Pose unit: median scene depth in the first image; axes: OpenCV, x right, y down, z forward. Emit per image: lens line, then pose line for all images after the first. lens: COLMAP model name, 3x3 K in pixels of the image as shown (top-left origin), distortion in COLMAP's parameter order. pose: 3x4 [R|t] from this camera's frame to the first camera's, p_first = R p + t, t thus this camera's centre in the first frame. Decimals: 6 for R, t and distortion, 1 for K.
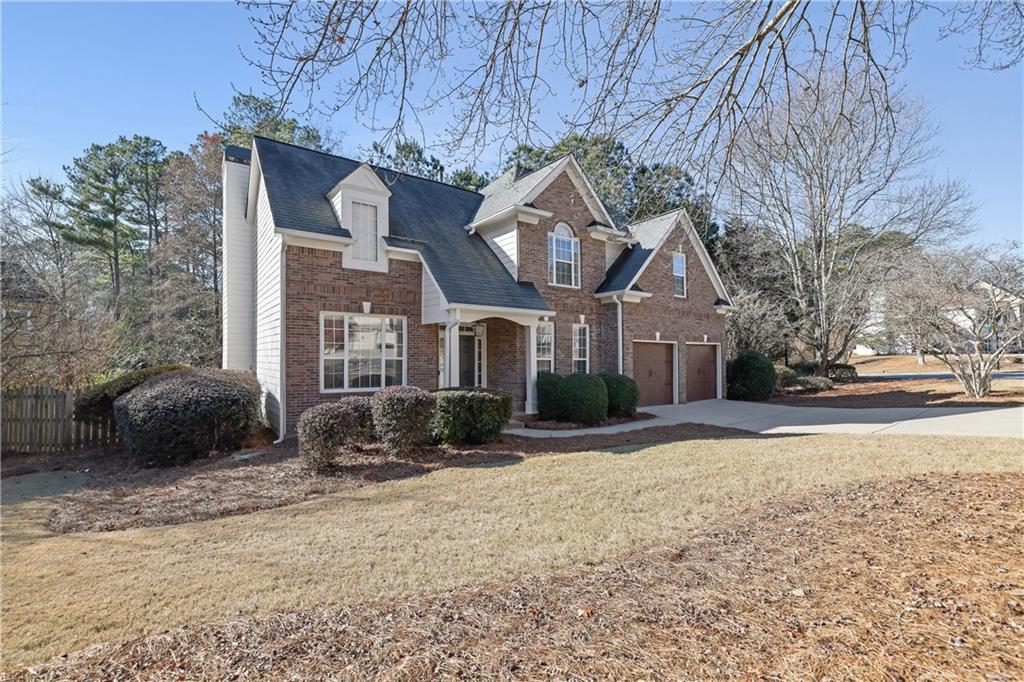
lens RADIAL K [[409.8, 0, 561.5], [0, 409.8, 365.1], [0, 0, 1]] dist [-0.000432, 0.000084]
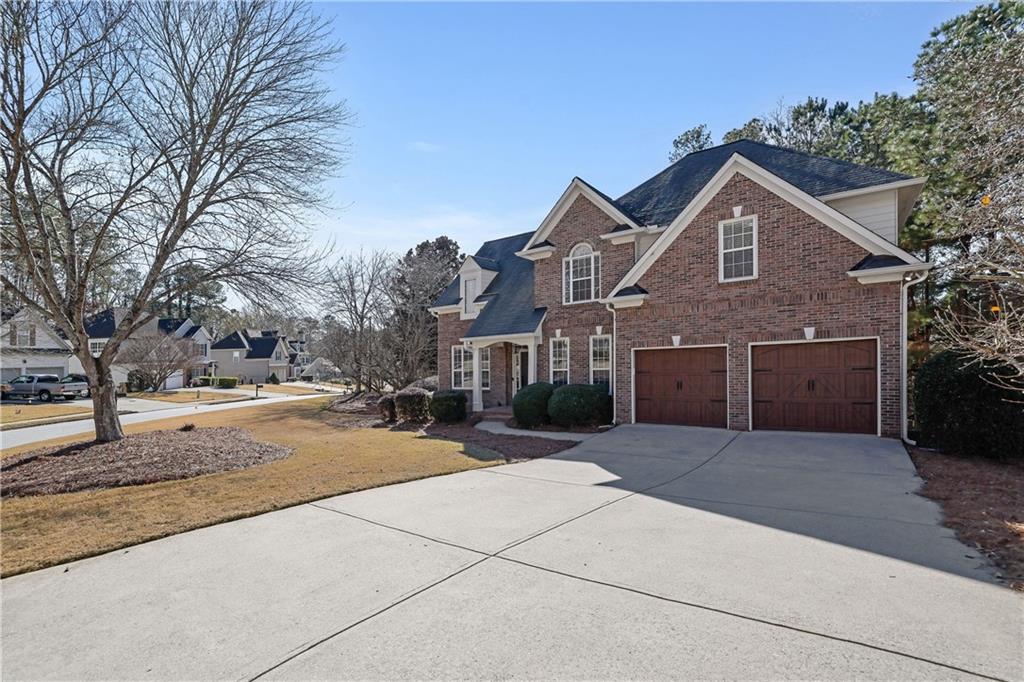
lens RADIAL K [[432.1, 0, 515.2], [0, 432.1, 364.9], [0, 0, 1]] dist [0.028619, 0.000222]
pose [[0.336664, -0.005295, -0.941610, 1.018616], [0.014135, 0.999900, -0.000569, -0.028435], [0.941519, -0.013118, 0.336705, 0.446486]]
